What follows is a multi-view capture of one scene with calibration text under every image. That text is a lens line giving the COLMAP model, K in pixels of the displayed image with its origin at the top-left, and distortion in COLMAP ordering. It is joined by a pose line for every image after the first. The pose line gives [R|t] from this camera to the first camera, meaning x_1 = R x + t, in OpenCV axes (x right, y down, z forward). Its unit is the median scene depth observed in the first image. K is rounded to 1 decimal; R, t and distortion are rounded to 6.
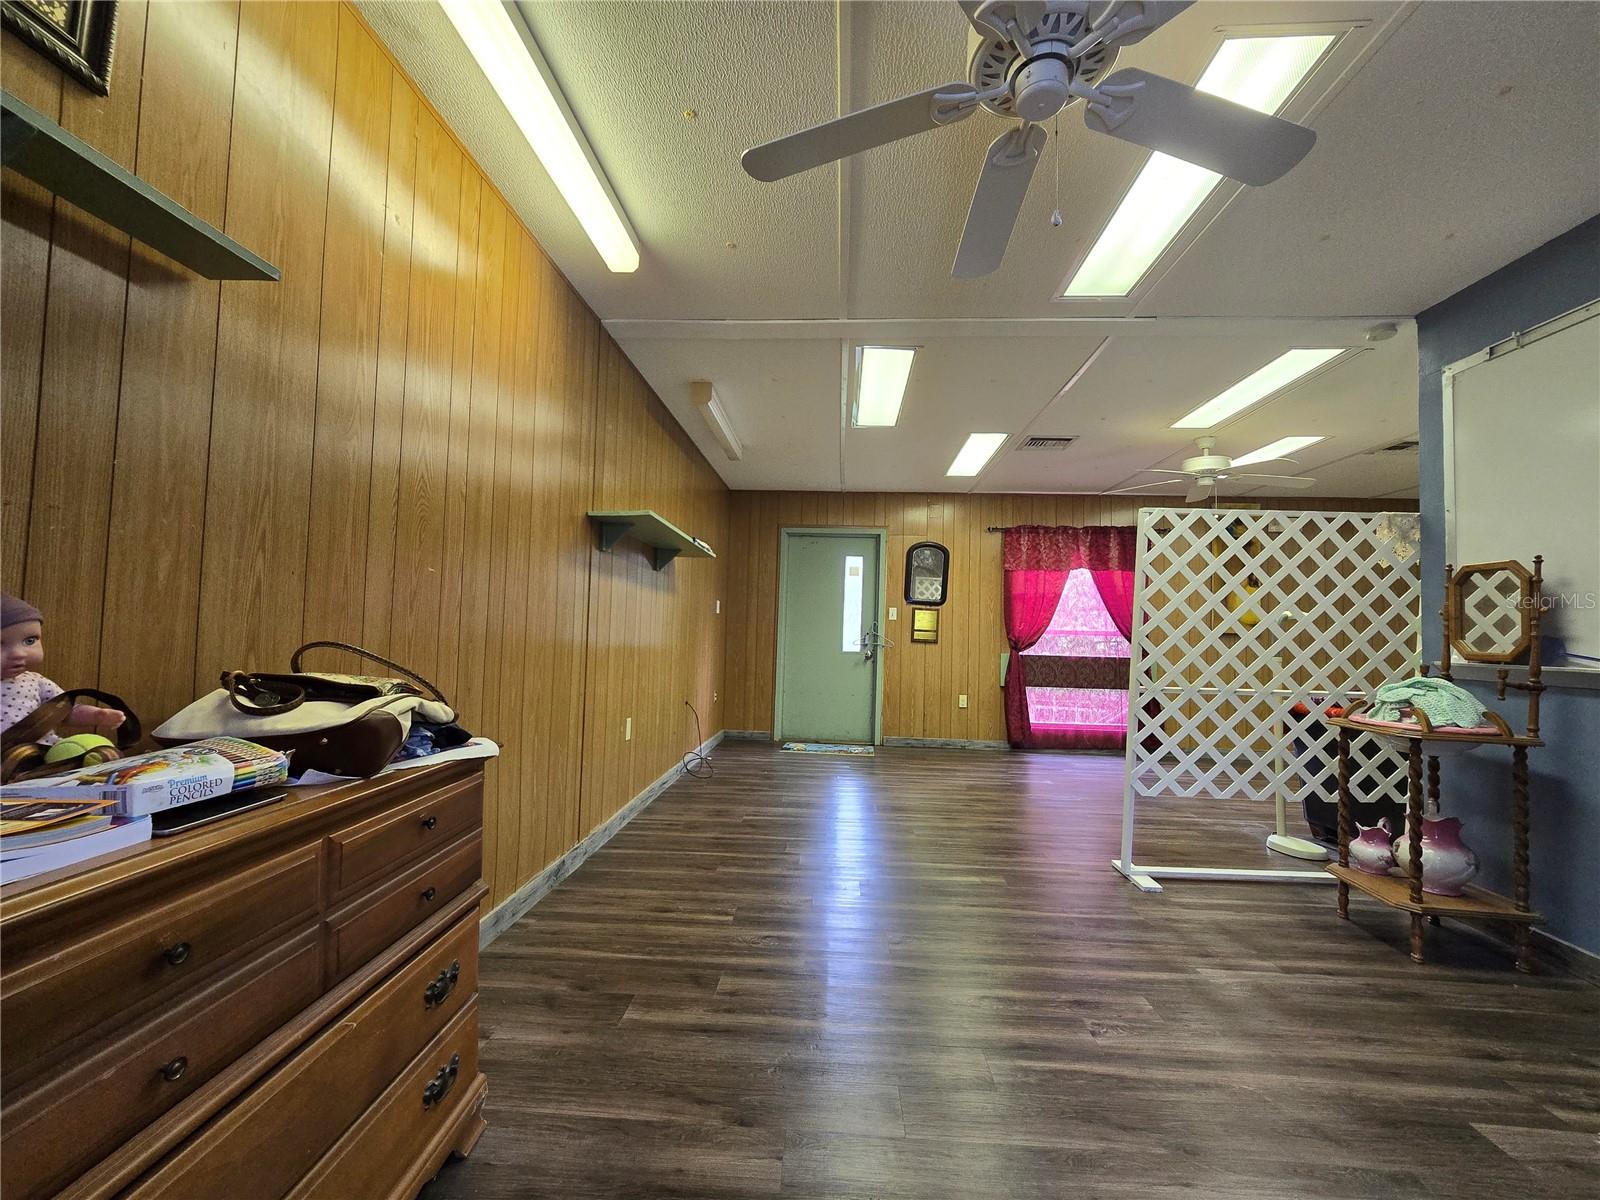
lens RADIAL K [[649.5, 0, 800.8], [0, 649.5, 602.9], [0, 0, 1]] dist [0.001127, 0.000019]
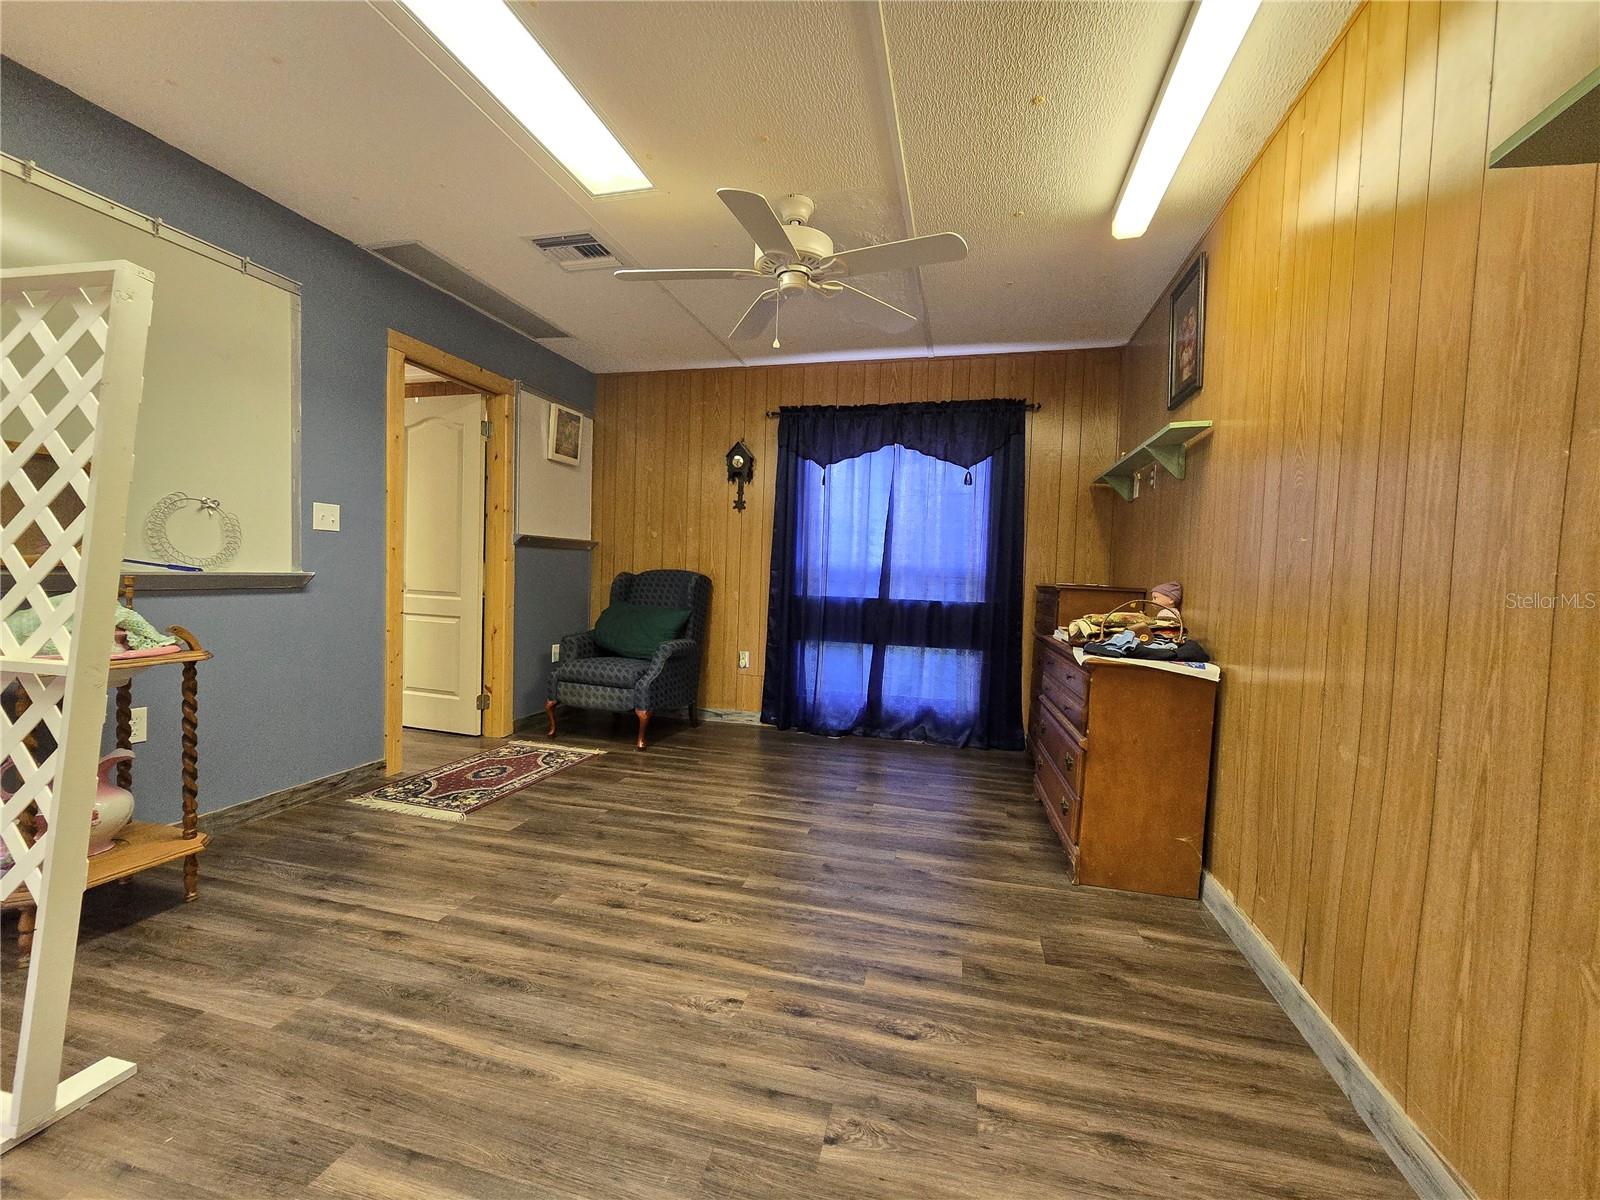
lens RADIAL K [[649.5, 0, 801.4], [0, 649.5, 603.4], [0, 0, 1]] dist [0.001127, 0.000019]
pose [[-0.981450, -0.068769, 0.178963, -0.030083], [-0.068759, 0.997614, 0.006265, 0.075651], [-0.178966, -0.006157, -0.983836, 1.845554]]
